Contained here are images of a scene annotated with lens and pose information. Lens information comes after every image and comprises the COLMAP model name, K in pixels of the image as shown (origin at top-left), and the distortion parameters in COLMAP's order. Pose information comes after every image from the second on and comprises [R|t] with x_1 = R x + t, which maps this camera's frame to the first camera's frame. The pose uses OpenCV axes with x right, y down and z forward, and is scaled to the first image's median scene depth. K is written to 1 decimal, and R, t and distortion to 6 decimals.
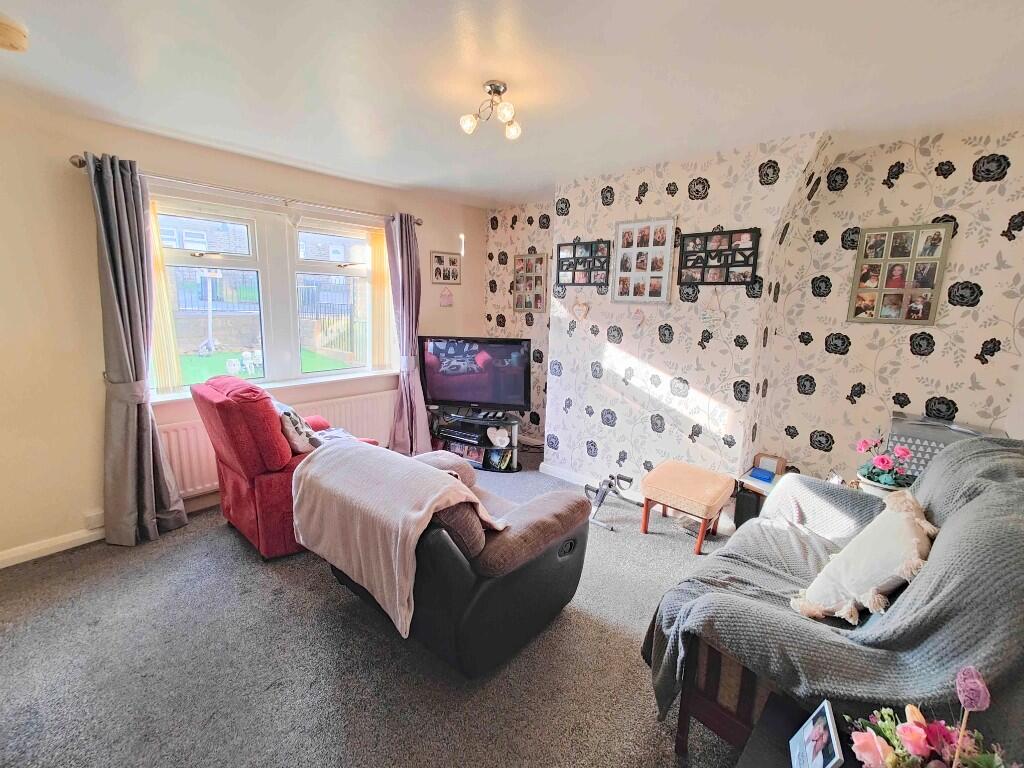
lens RADIAL K [[446.5, 0, 510.9], [0, 446.5, 378.9], [0, 0, 1]] dist [0.002074, 0.001268]
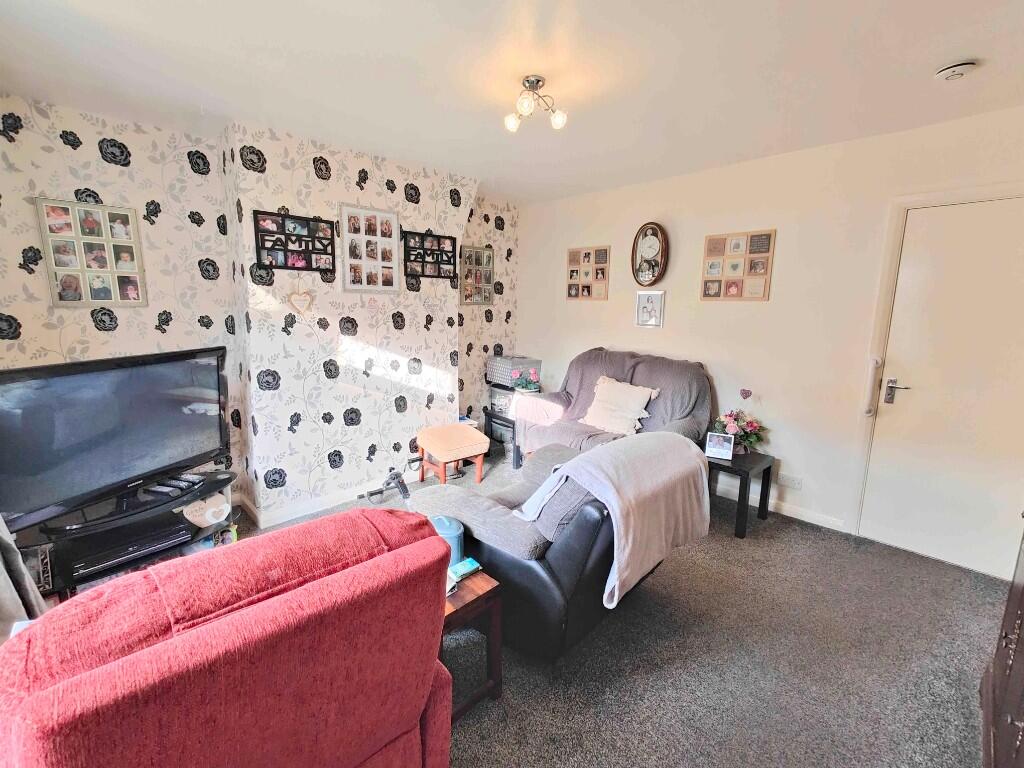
lens RADIAL K [[446.5, 0, 510.9], [0, 446.5, 378.9], [0, 0, 1]] dist [0.002074, 0.001268]
pose [[0.073438, -0.189673, 0.979097, -0.717453], [0.162335, 0.970928, 0.175914, -0.109637], [-0.983999, 0.146023, 0.102094, 0.637879]]
